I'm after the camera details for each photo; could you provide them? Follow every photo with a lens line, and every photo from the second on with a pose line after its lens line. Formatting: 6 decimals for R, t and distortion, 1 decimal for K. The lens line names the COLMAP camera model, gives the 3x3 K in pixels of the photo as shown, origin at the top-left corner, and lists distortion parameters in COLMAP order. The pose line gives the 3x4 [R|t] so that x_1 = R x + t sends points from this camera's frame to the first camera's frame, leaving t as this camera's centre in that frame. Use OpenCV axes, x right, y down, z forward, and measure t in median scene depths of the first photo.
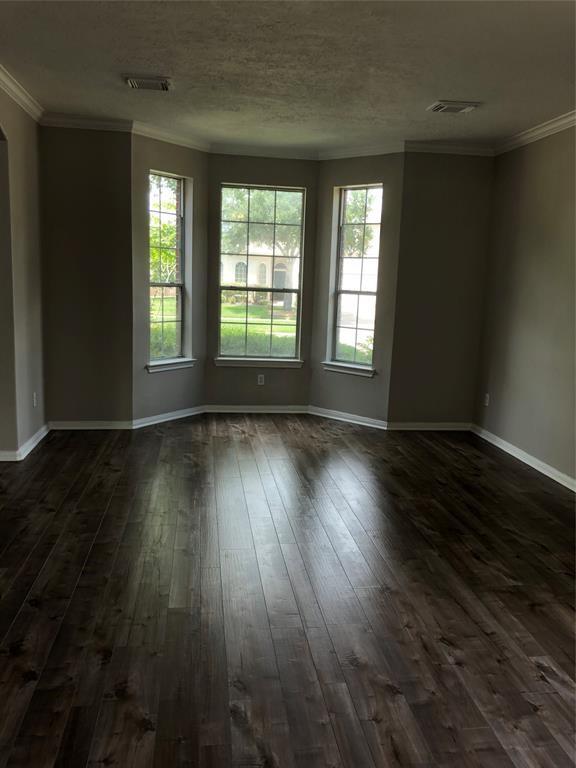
lens RADIAL K [[628.2, 0, 288.3], [0, 628.2, 384.2], [0, 0, 1]] dist [0.035425, -0.057743]
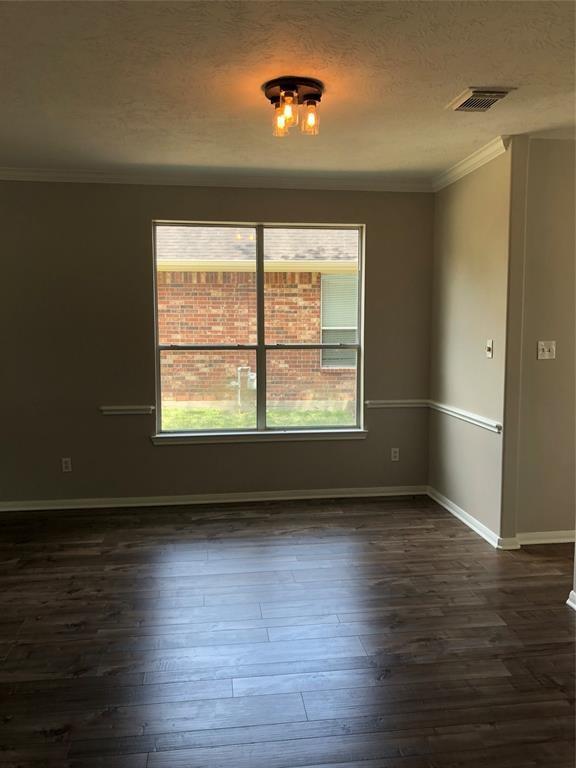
lens RADIAL K [[628.2, 0, 289.4], [0, 628.2, 383.3], [0, 0, 1]] dist [0.035425, -0.057743]
pose [[0.002221, -0.129754, 0.991544, -1.076592], [0.163450, 0.978259, 0.127649, -0.143382], [-0.986549, 0.161784, 0.023381, 0.420961]]
